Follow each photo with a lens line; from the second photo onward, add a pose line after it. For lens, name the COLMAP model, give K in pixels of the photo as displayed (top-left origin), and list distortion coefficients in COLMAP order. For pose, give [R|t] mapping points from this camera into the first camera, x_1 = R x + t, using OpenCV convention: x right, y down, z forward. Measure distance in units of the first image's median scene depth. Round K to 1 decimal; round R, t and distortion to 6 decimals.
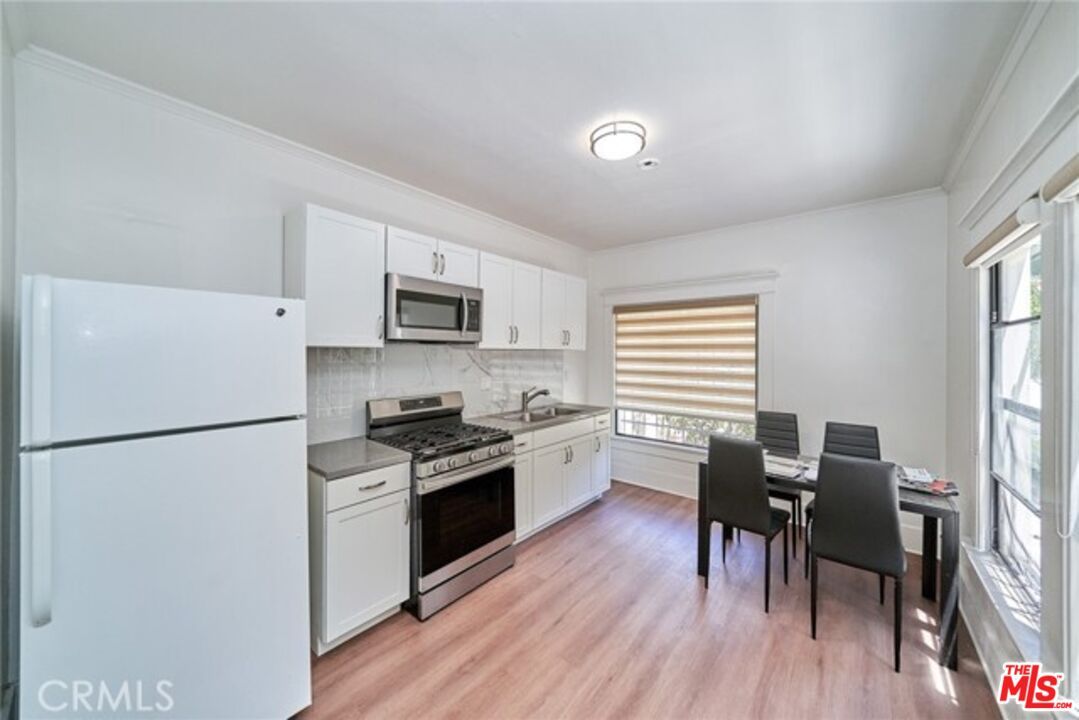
lens RADIAL K [[387.9, 0, 550.2], [0, 387.9, 352.1], [0, 0, 1]] dist [-0.005962, -0.000811]
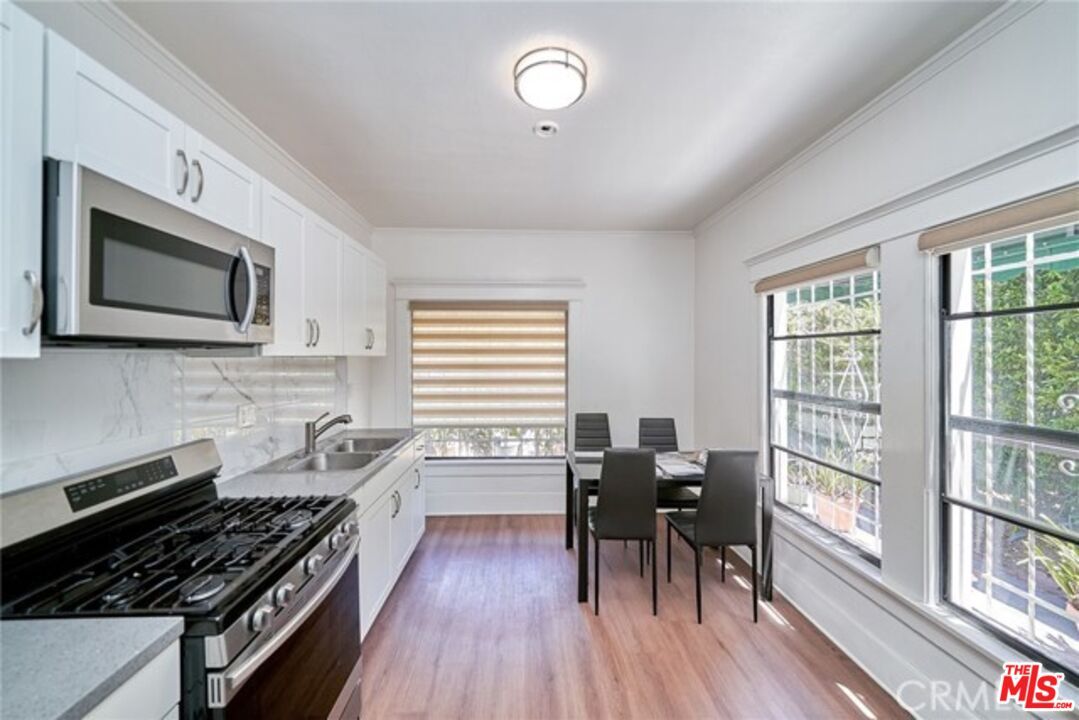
lens RADIAL K [[387.9, 0, 543.8], [0, 387.9, 355.6], [0, 0, 1]] dist [-0.005962, -0.000811]
pose [[0.751283, -0.007827, 0.659933, -0.248361], [0.005862, 0.999969, 0.005187, -0.010819], [-0.659954, -0.000029, 0.751306, 0.330469]]
